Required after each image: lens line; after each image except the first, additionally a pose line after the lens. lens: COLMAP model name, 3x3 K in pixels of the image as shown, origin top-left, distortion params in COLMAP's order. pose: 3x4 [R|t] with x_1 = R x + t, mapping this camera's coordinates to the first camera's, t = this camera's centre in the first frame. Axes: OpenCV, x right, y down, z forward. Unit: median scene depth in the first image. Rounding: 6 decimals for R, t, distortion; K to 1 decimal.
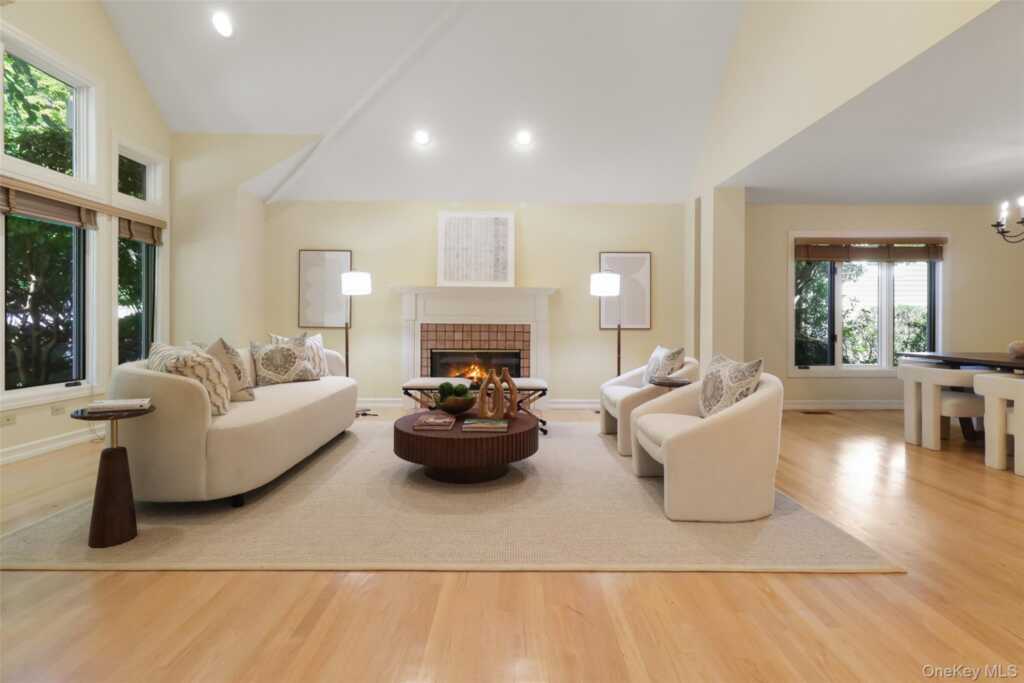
lens RADIAL K [[478.1, 0, 516.3], [0, 478.1, 326.4], [0, 0, 1]] dist [0.008394, 0.000016]
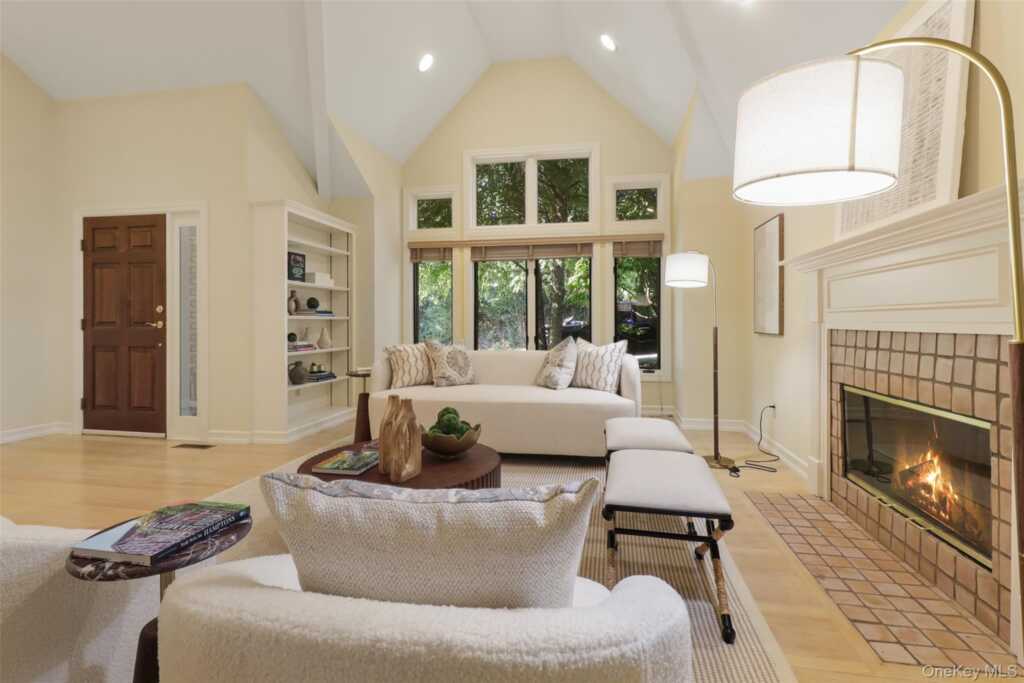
lens RADIAL K [[471.5, 0, 512.5], [0, 471.5, 325.4], [0, 0, 1]] dist [-0.042315, -0.000143]
pose [[-0.201553, -0.004111, -0.979469, 0.424726], [-0.013566, 0.999907, -0.001406, -0.005522], [0.979384, 0.013004, -0.201590, 0.995531]]
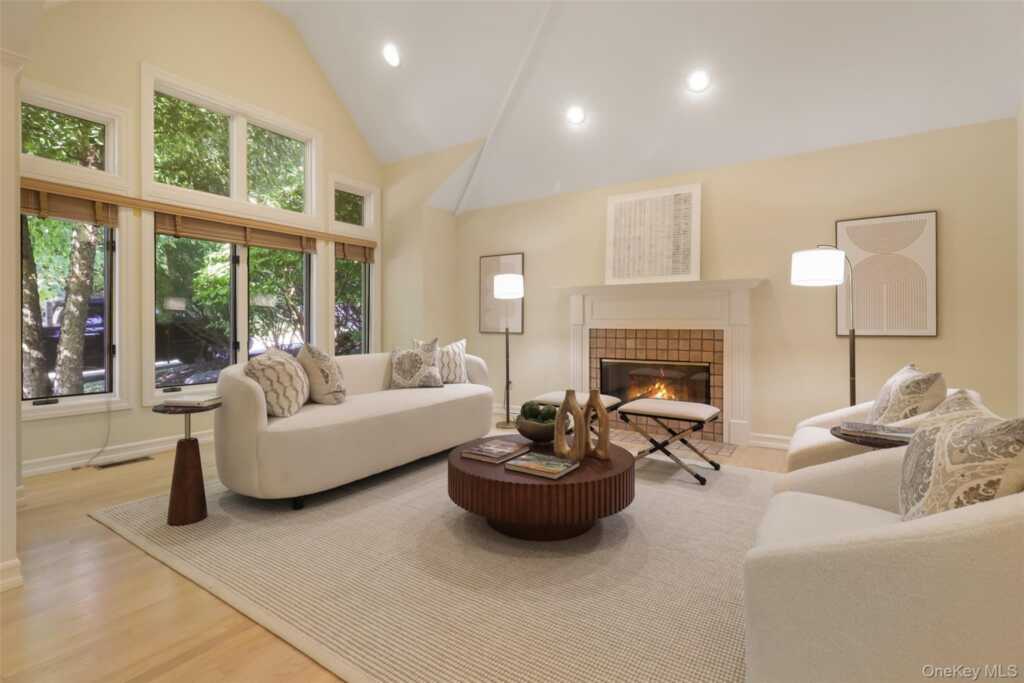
lens RADIAL K [[478.1, 0, 516.3], [0, 478.1, 326.4], [0, 0, 1]] dist [0.008394, 0.000016]
pose [[0.828566, -0.004511, -0.559873, 0.231143], [-0.001583, 0.999945, -0.010400, -0.000883], [0.559889, 0.009503, 0.828513, 0.256381]]
